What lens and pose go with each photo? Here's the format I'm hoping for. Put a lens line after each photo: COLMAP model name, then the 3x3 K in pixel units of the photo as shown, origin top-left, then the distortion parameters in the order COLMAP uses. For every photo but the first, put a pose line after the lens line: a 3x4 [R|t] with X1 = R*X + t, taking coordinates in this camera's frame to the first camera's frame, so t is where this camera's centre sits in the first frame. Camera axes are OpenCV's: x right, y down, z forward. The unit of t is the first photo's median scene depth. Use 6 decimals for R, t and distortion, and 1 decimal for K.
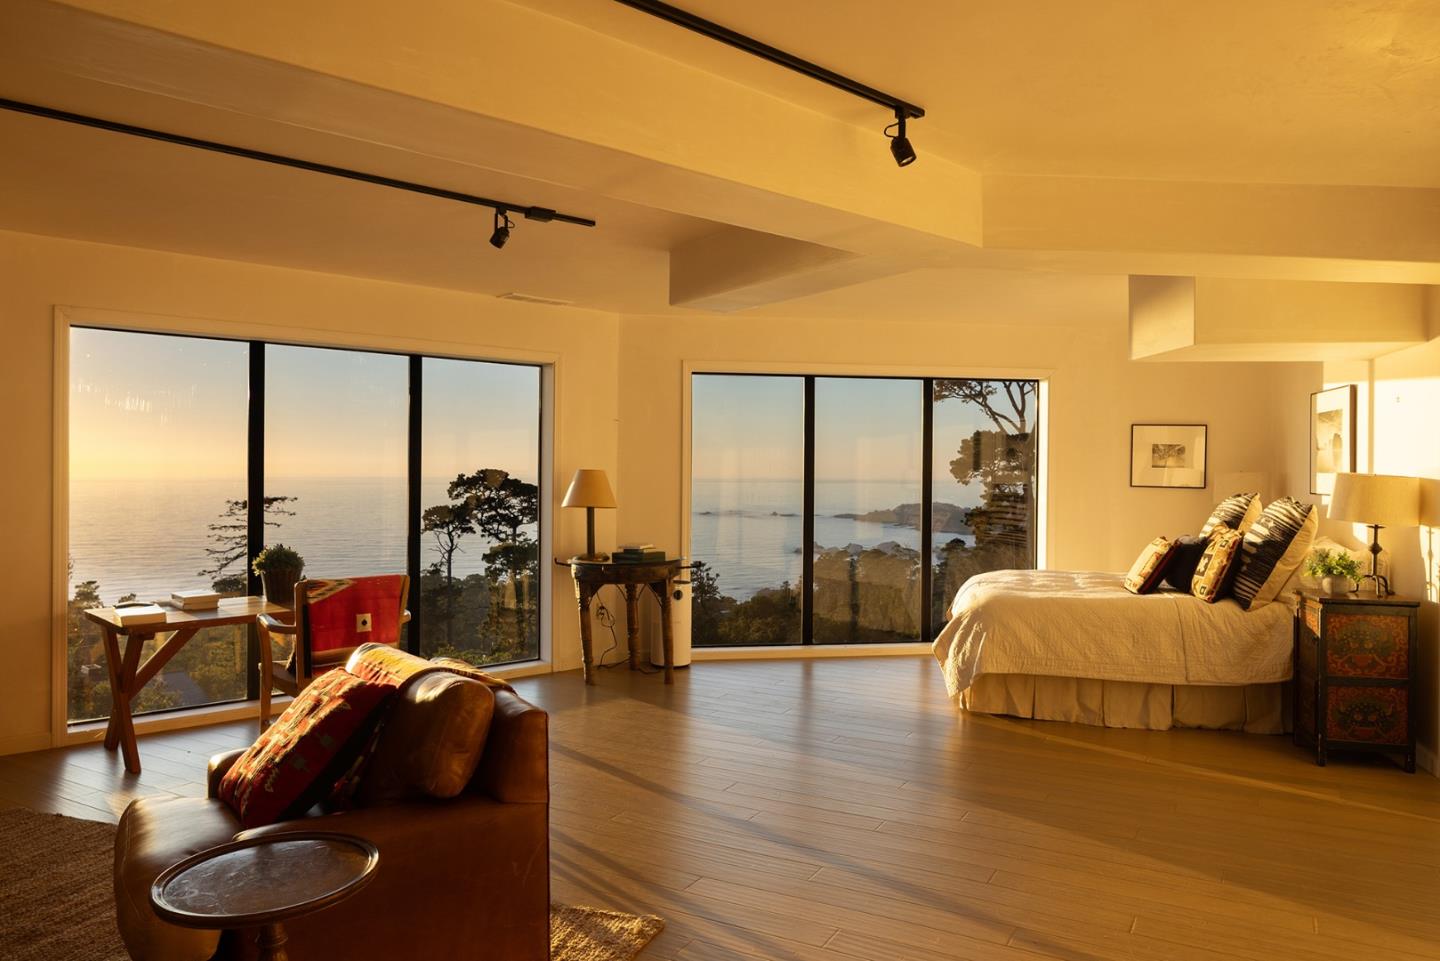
lens RADIAL K [[981.2, 0, 720.7], [0, 981.2, 471.7], [0, 0, 1]] dist [0.001338, 0.000698]
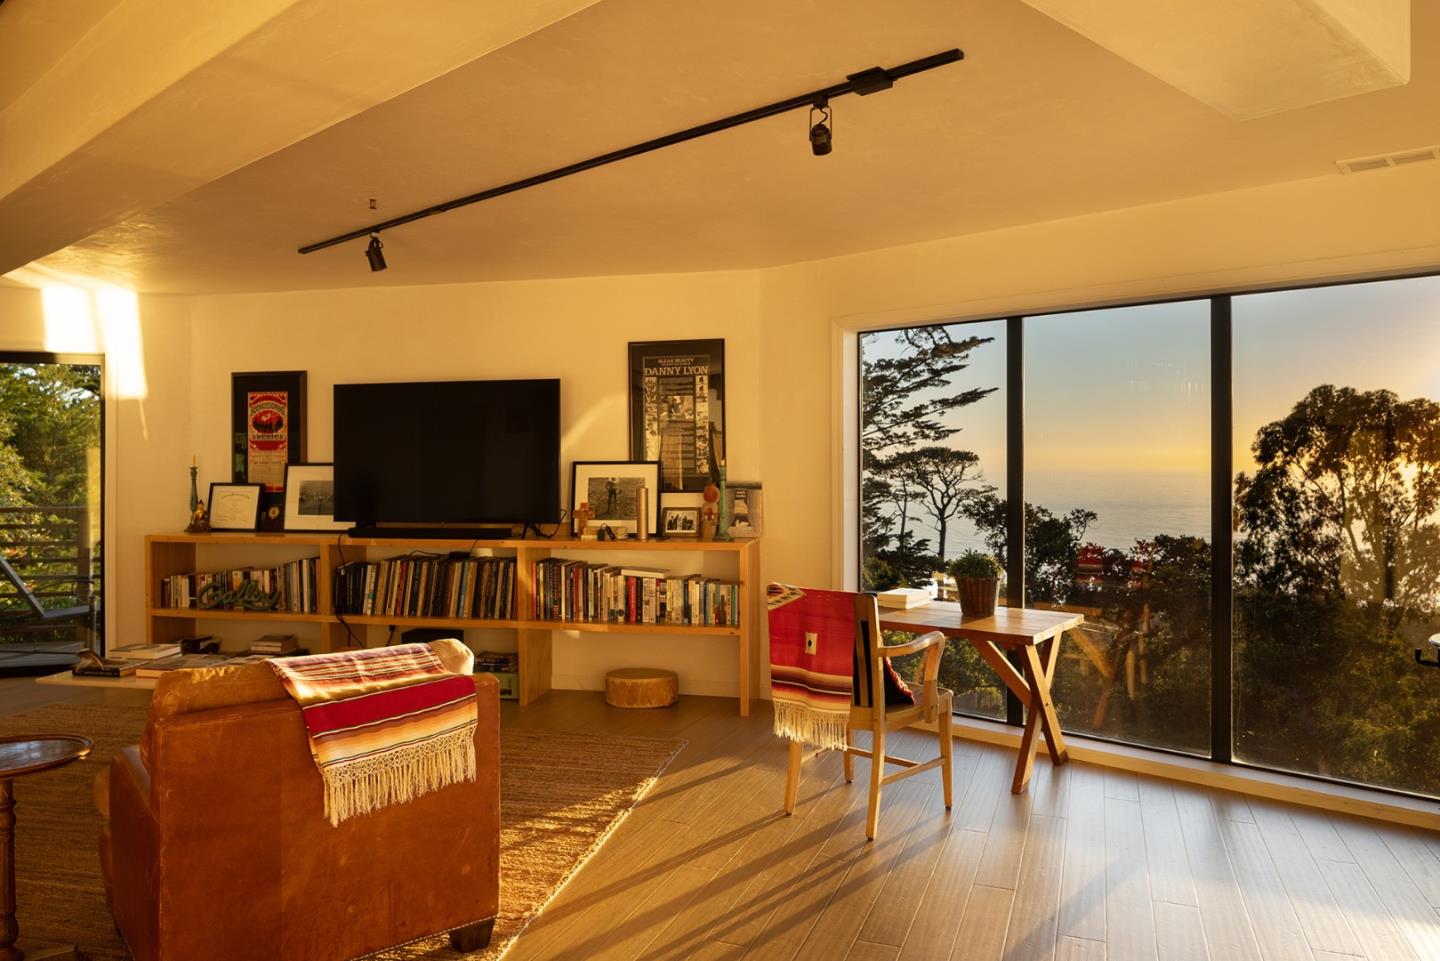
lens RADIAL K [[981.2, 0, 723.8], [0, 981.2, 467.4], [0, 0, 1]] dist [0.001338, 0.000698]
pose [[0.137203, -0.001089, -0.990542, 0.472223], [0.002787, 0.999996, -0.000714, 0.001954], [0.990539, -0.002663, 0.137206, 0.814360]]
